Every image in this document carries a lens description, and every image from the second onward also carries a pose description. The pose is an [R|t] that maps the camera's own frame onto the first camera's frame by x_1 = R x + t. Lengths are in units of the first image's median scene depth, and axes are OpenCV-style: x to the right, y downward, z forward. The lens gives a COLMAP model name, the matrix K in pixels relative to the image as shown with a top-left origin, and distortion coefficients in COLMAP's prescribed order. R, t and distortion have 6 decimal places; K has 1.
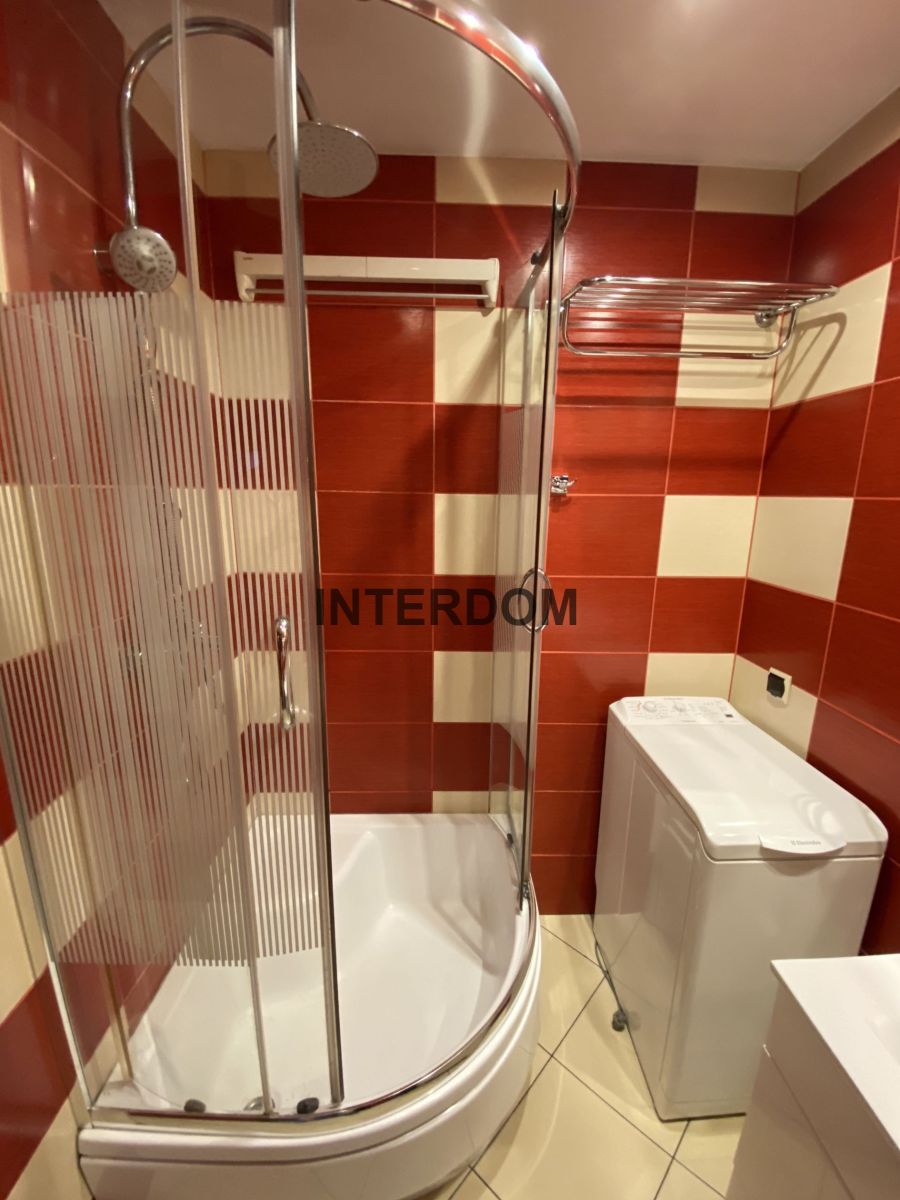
lens RADIAL K [[477.5, 0, 452.9], [0, 477.5, 597.7], [0, 0, 1]] dist [-0.022449, -0.004907]
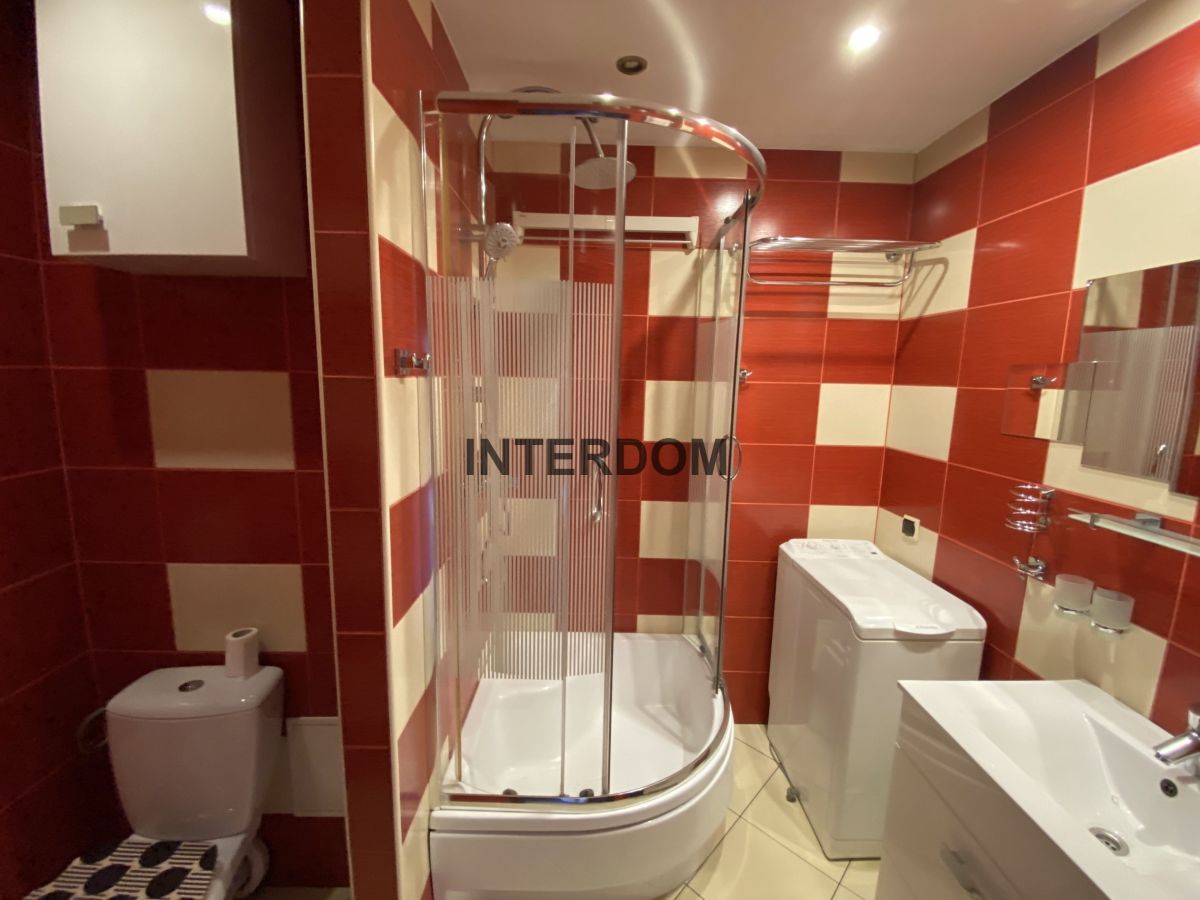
lens RADIAL K [[477.5, 0, 591.8], [0, 477.5, 443.5], [0, 0, 1]] dist [-0.022449, -0.004907]
pose [[0.999593, 0.011761, -0.025980, -0.169874], [-0.013493, 0.997628, -0.067501, 0.054319], [0.025125, 0.067824, 0.997381, -0.356927]]
